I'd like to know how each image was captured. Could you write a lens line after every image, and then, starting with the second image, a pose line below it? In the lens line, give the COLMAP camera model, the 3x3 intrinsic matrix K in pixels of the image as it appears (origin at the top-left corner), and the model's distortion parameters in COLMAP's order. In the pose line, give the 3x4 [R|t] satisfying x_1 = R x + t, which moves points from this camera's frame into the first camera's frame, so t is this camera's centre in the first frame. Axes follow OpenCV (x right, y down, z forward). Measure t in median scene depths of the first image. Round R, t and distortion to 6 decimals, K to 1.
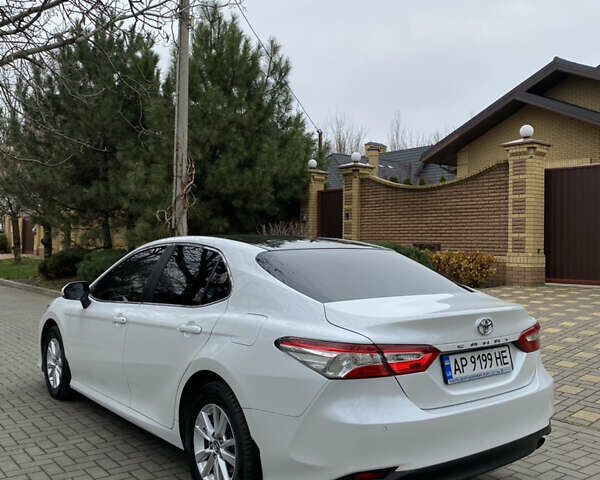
lens RADIAL K [[604.1, 0, 308.4], [0, 604.1, 238.9], [0, 0, 1]] dist [0.080552, -0.164521]
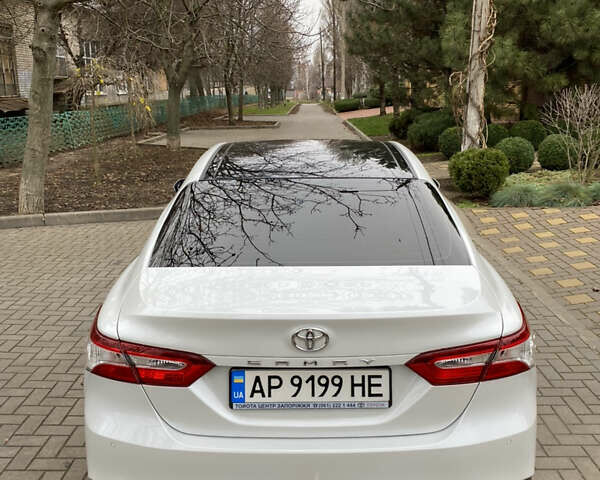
lens RADIAL K [[604.1, 0, 308.4], [0, 604.1, 238.9], [0, 0, 1]] dist [0.080552, -0.164521]
pose [[0.783646, 0.133955, -0.606593, 0.356582], [0.020101, 0.970494, 0.240284, -0.062115], [0.620883, -0.200491, 0.757831, 0.282393]]
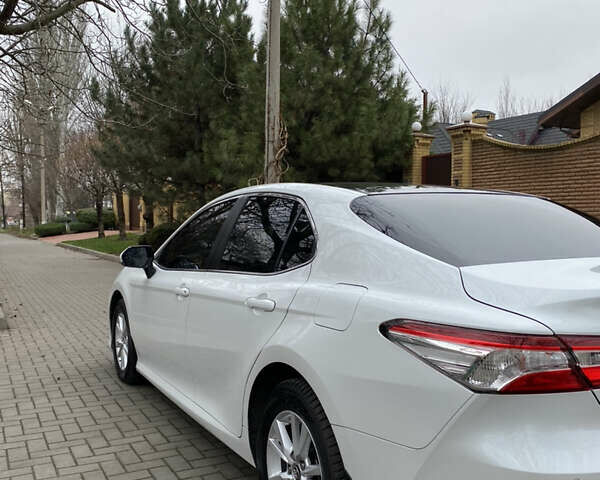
lens RADIAL K [[604.1, 0, 308.4], [0, 604.1, 238.9], [0, 0, 1]] dist [0.080552, -0.164521]
pose [[0.986663, -0.001762, -0.162767, -0.014292], [0.007542, 0.999362, 0.034899, 0.030468], [0.162602, -0.035661, 0.986047, 0.199077]]
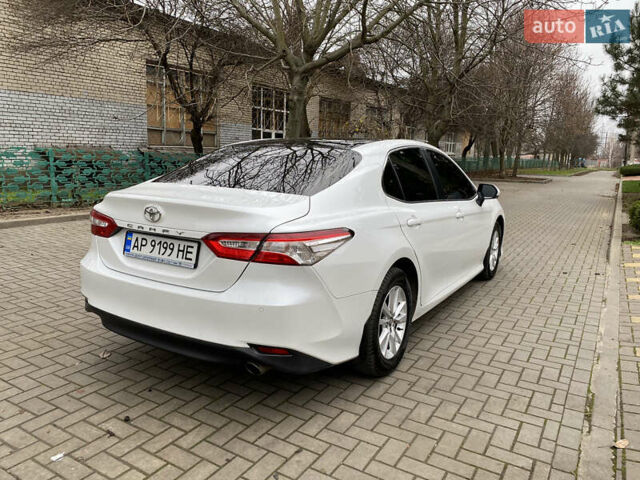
lens RADIAL K [[487.8, 0, 321.1], [0, 487.8, 239.7], [0, 0, 1]] dist [0.019586, -0.008849]
pose [[0.349206, 0.162989, -0.922762, 0.616184], [-0.015136, 0.985609, 0.168362, 0.024059], [0.936924, -0.044826, 0.346648, 0.522176]]
